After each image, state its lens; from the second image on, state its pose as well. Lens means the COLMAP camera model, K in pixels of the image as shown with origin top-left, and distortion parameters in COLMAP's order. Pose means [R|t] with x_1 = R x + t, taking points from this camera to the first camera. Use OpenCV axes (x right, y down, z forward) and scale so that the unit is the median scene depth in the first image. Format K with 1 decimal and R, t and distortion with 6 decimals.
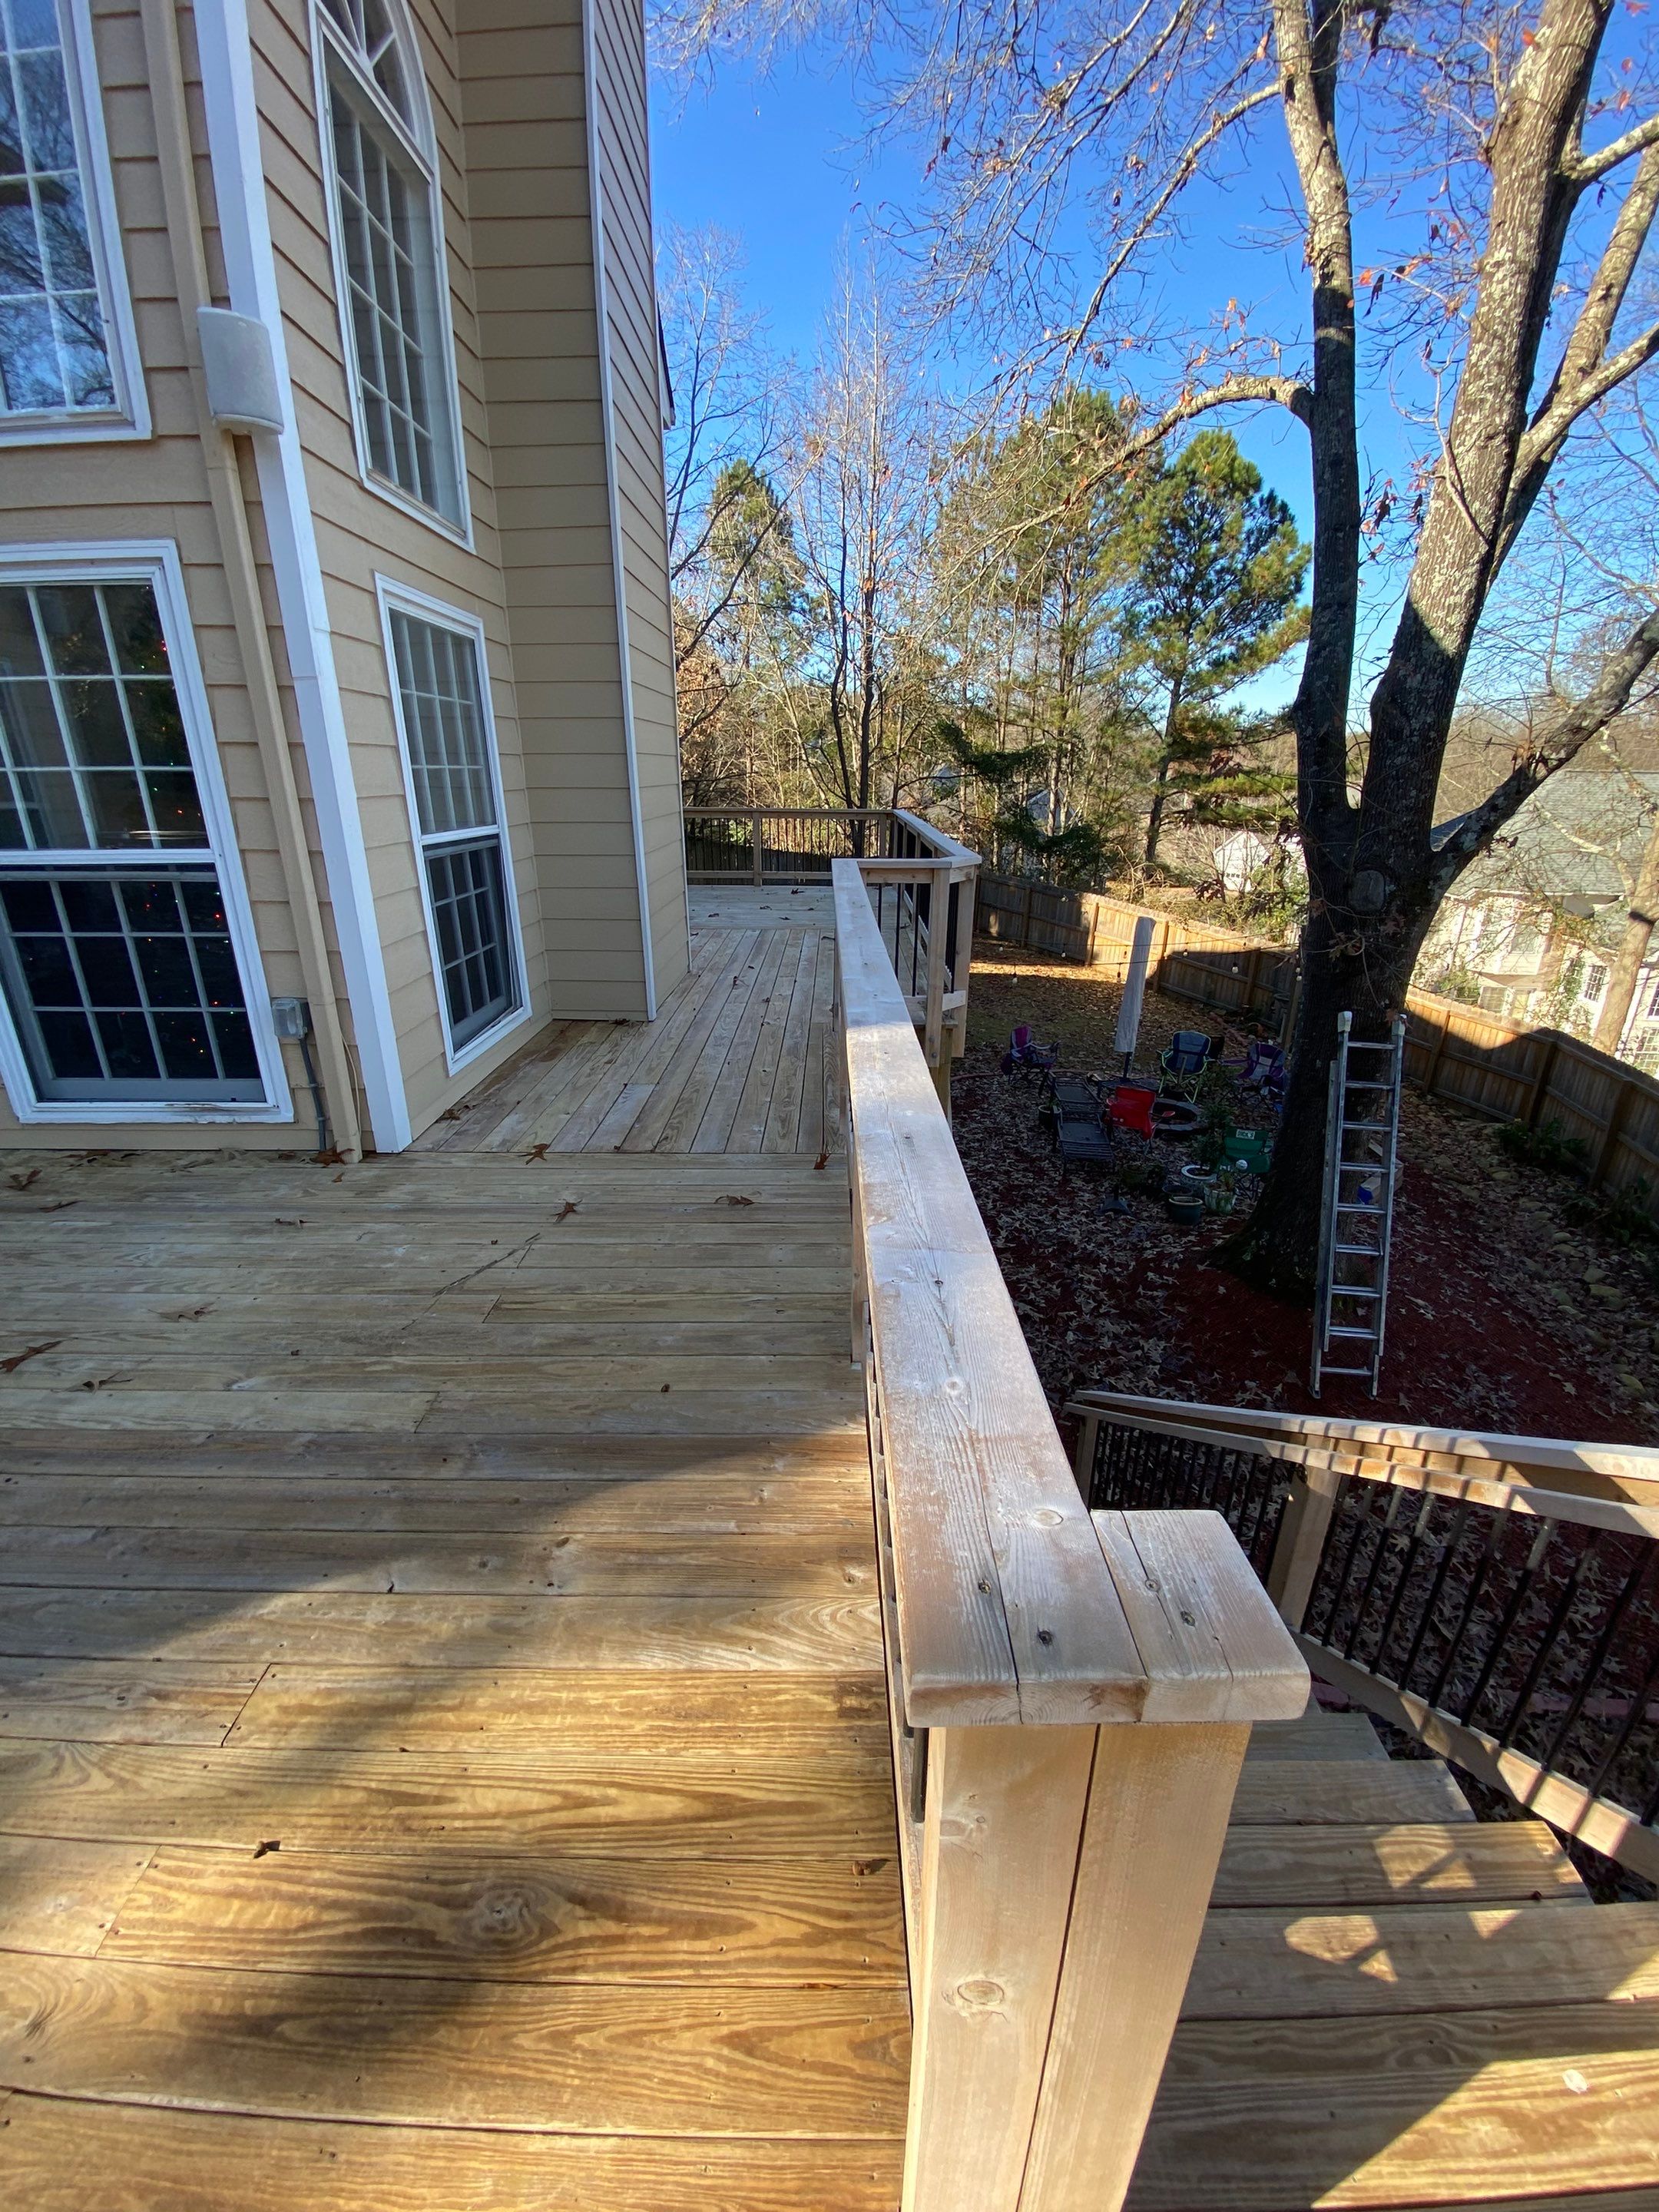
lens RADIAL K [[902.9, 0, 820.4], [0, 902.9, 1107.0], [0, 0, 1]] dist [0.004294, -0.010417]
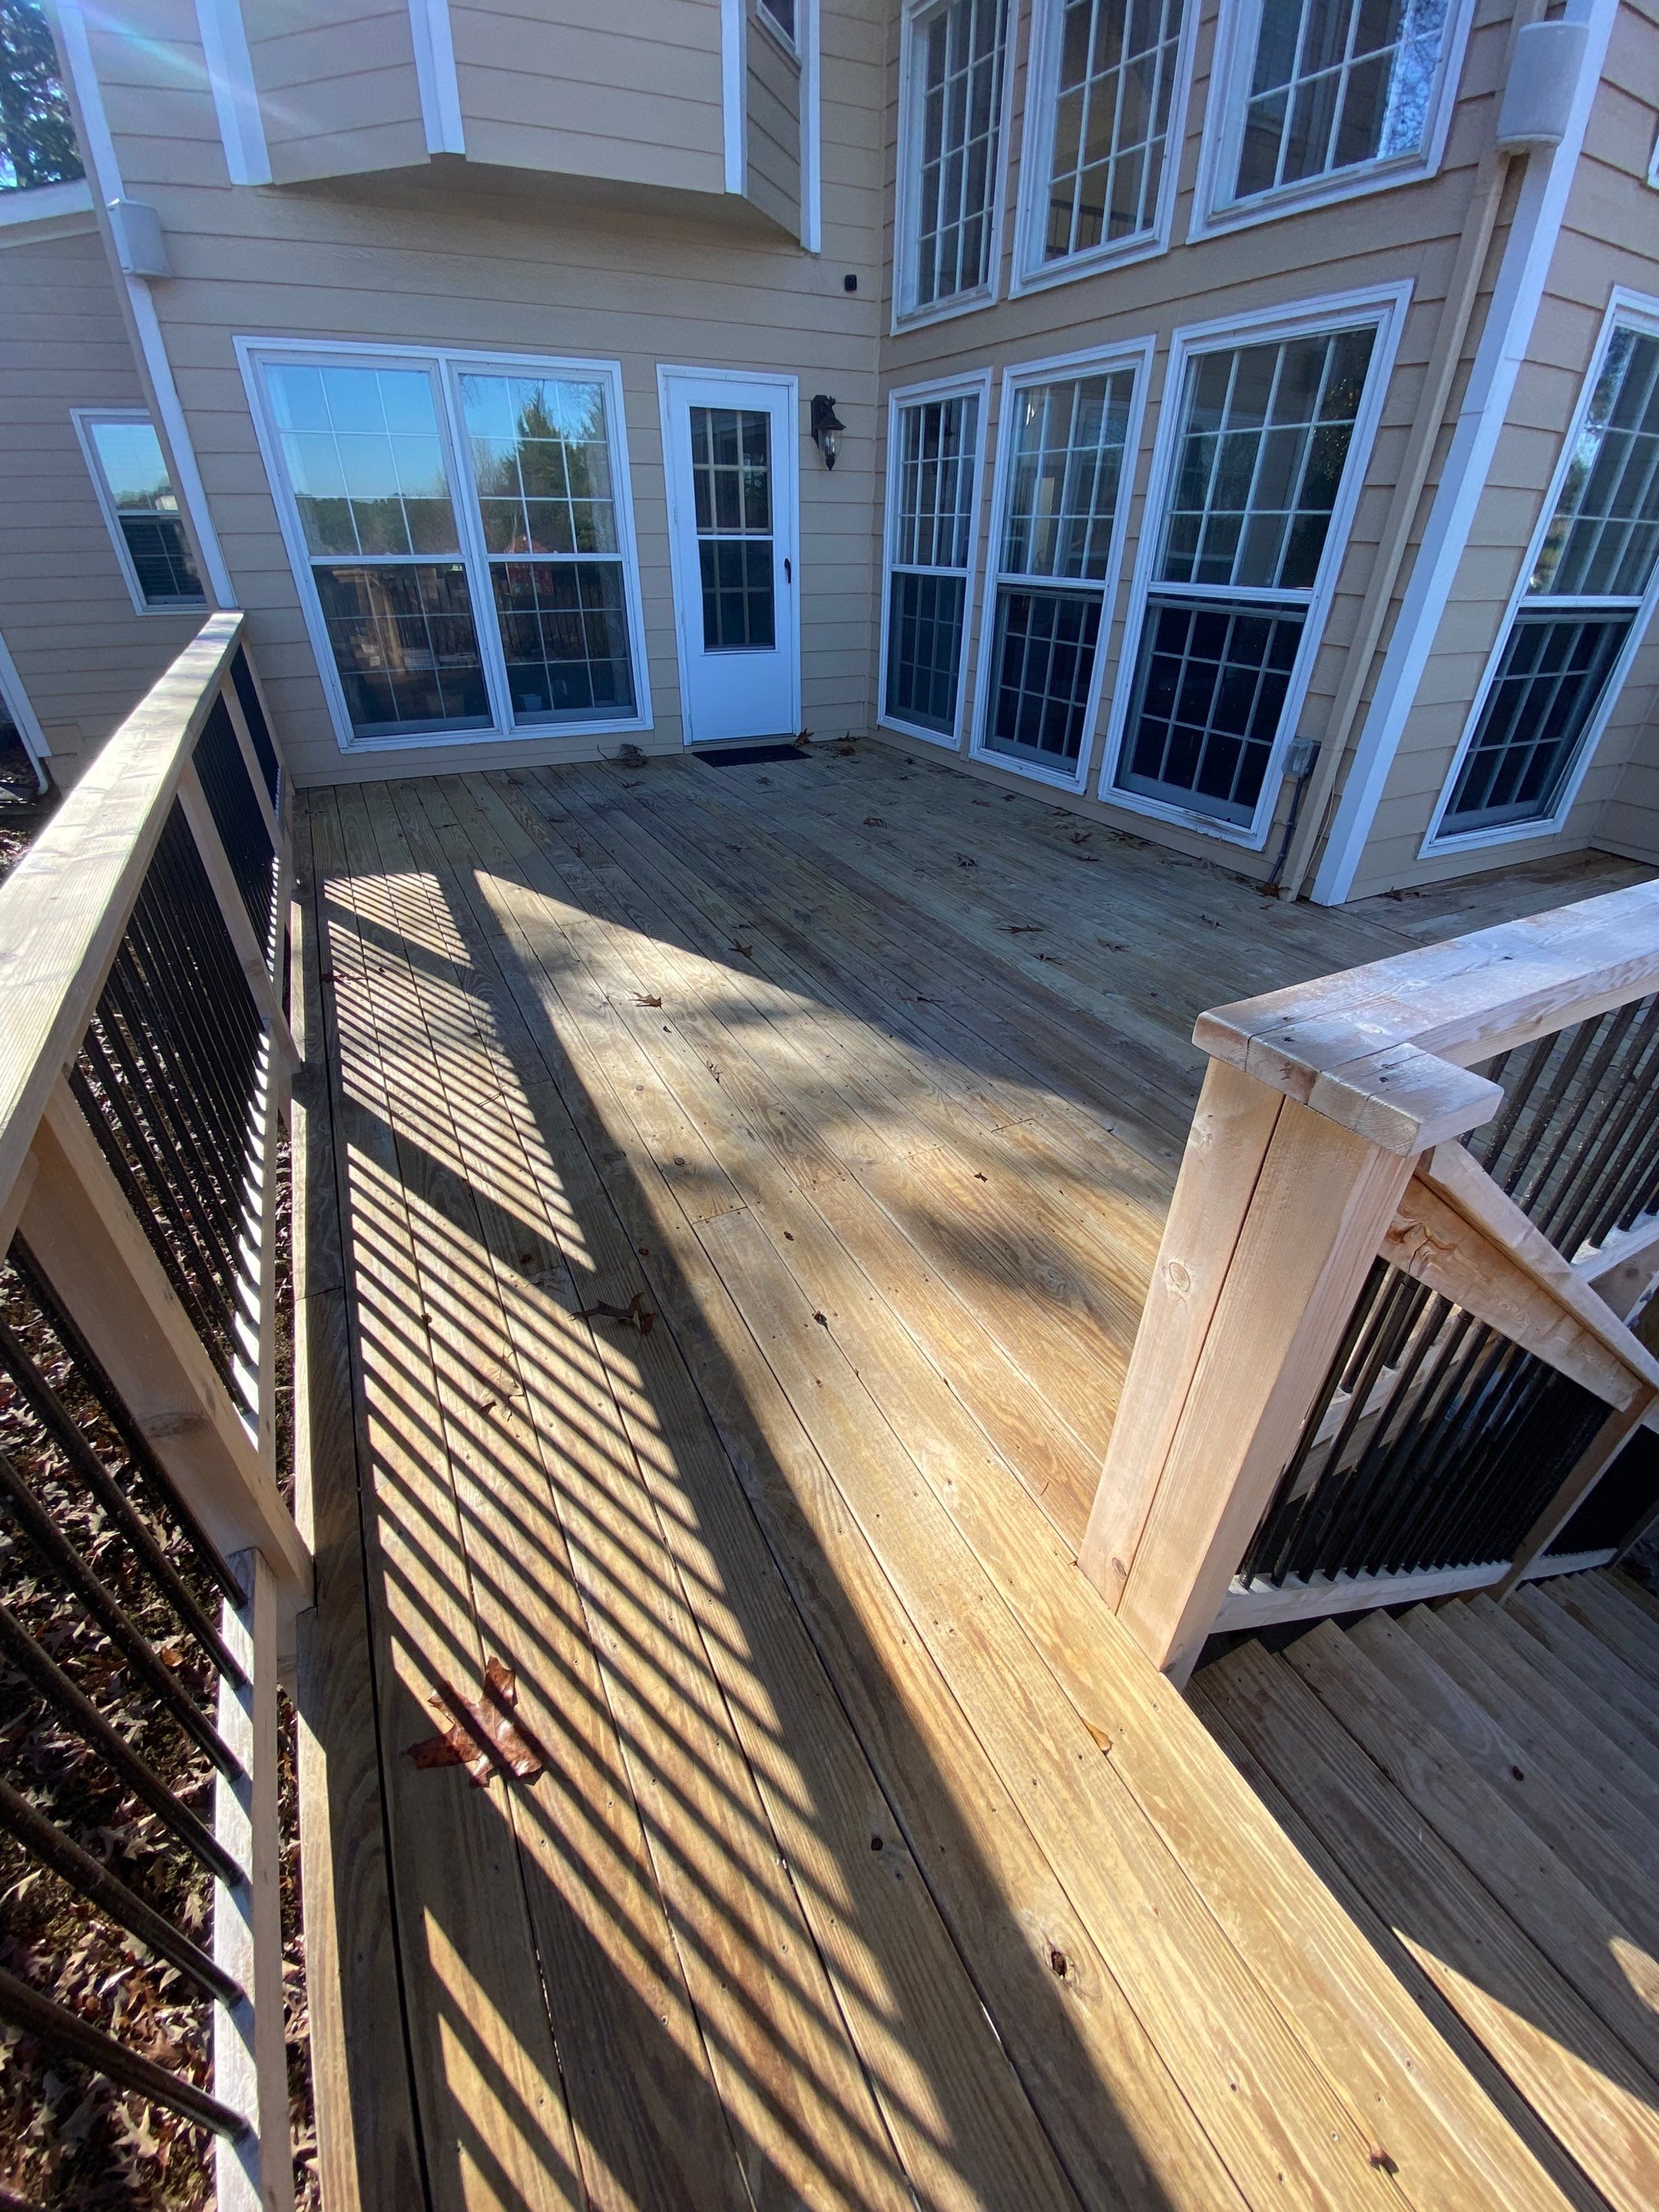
lens RADIAL K [[902.9, 0, 820.4], [0, 902.9, 1107.0], [0, 0, 1]] dist [0.004294, -0.010417]
pose [[0.462166, 0.486441, -0.741470, 0.192212], [-0.324146, 0.870933, 0.369332, 0.061885], [0.825428, 0.069652, 0.560193, -0.104375]]
